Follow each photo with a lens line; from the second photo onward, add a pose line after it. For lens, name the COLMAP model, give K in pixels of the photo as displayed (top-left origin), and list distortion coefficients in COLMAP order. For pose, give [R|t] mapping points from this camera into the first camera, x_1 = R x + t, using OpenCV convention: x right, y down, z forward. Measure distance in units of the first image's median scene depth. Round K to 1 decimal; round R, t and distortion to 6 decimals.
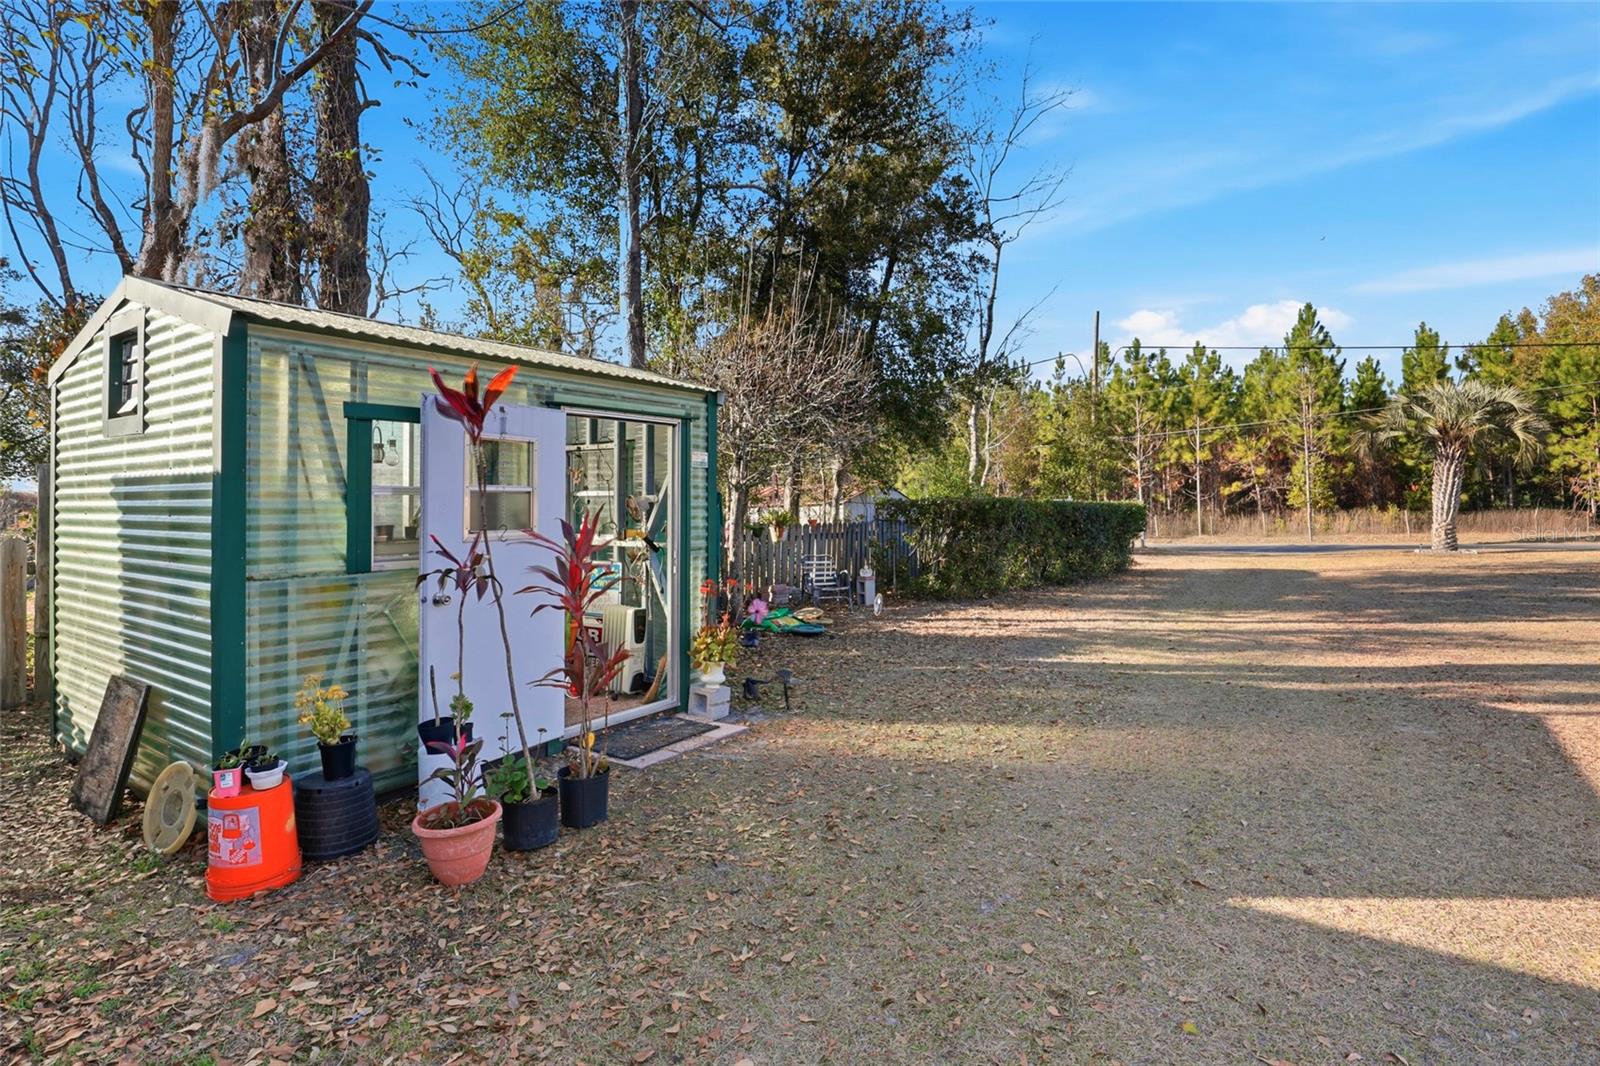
lens RADIAL K [[784.2, 0, 801.3], [0, 784.2, 518.0], [0, 0, 1]] dist [-0.000534, -0.000030]
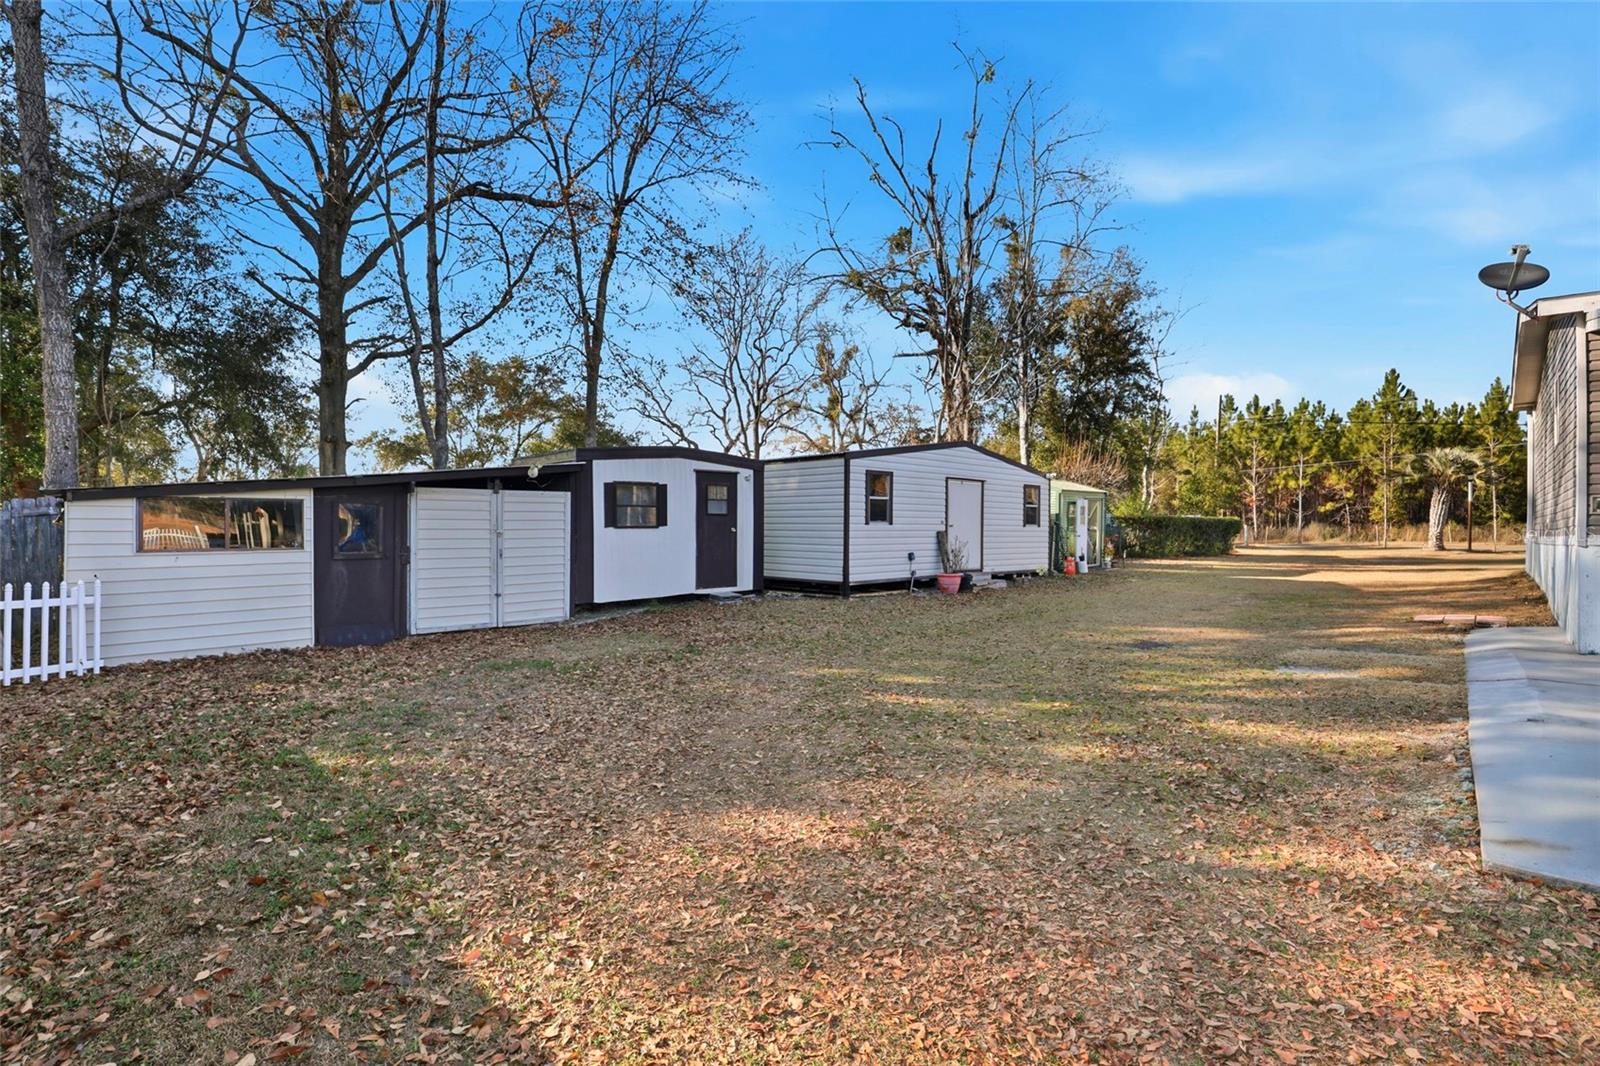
lens RADIAL K [[746.1, 0, 796.9], [0, 746.1, 537.9], [0, 0, 1]] dist [-0.019174, -0.000607]
pose [[0.985606, 0.016568, -0.168244, -0.137183], [-0.013394, 0.999711, 0.019983, 0.002414], [0.168527, -0.017442, 0.985543, -0.410190]]
